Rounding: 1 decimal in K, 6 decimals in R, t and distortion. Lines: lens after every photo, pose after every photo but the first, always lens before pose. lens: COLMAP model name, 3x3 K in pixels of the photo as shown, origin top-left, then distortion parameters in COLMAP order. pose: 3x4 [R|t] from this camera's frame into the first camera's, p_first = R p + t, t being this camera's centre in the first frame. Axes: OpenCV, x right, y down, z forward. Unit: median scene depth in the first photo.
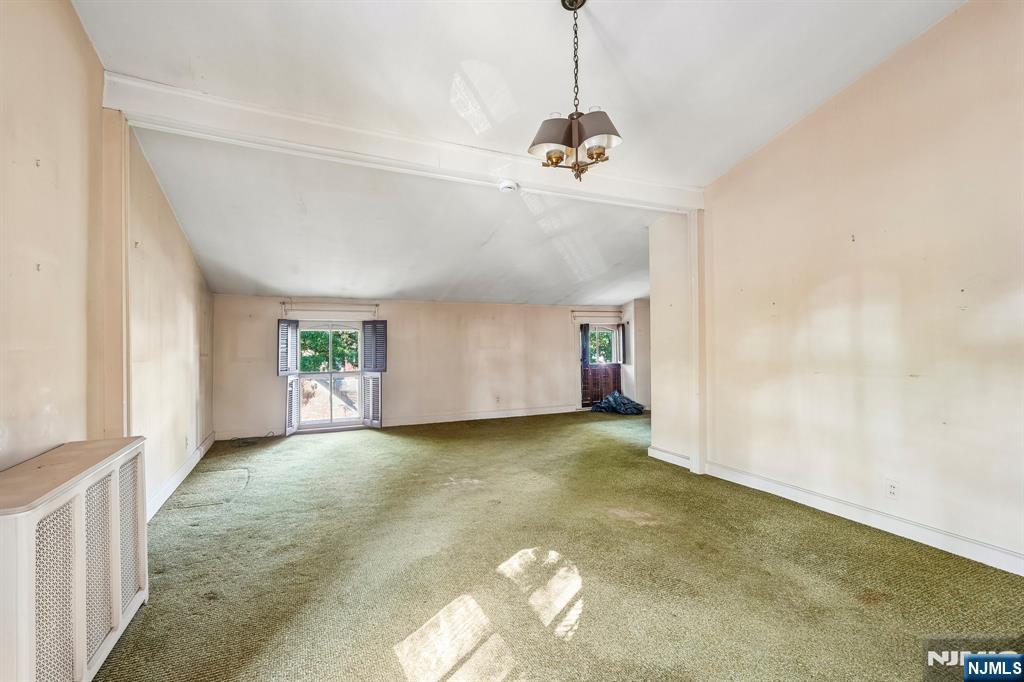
lens RADIAL K [[451.0, 0, 514.4], [0, 451.0, 342.7], [0, 0, 1]] dist [-0.002443, 0.000619]
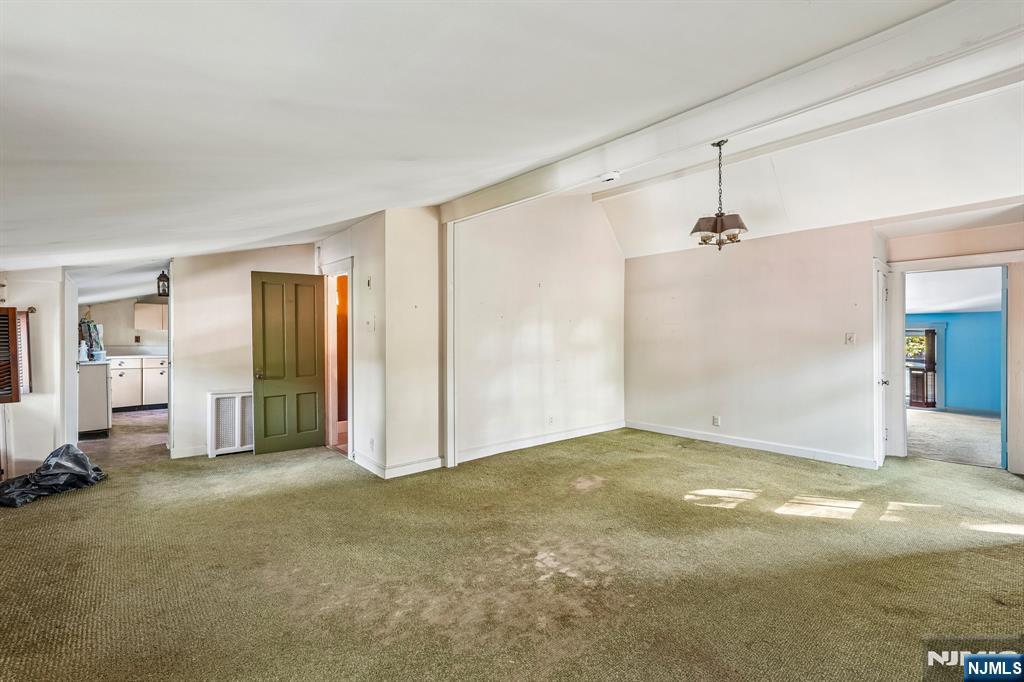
lens RADIAL K [[451.0, 0, 514.4], [0, 451.0, 342.7], [0, 0, 1]] dist [-0.002443, 0.000619]
pose [[-0.271822, -0.001538, 0.962346, -0.847232], [0.008215, 0.999959, 0.003918, -0.013480], [-0.962313, 0.008971, -0.271798, 1.448327]]
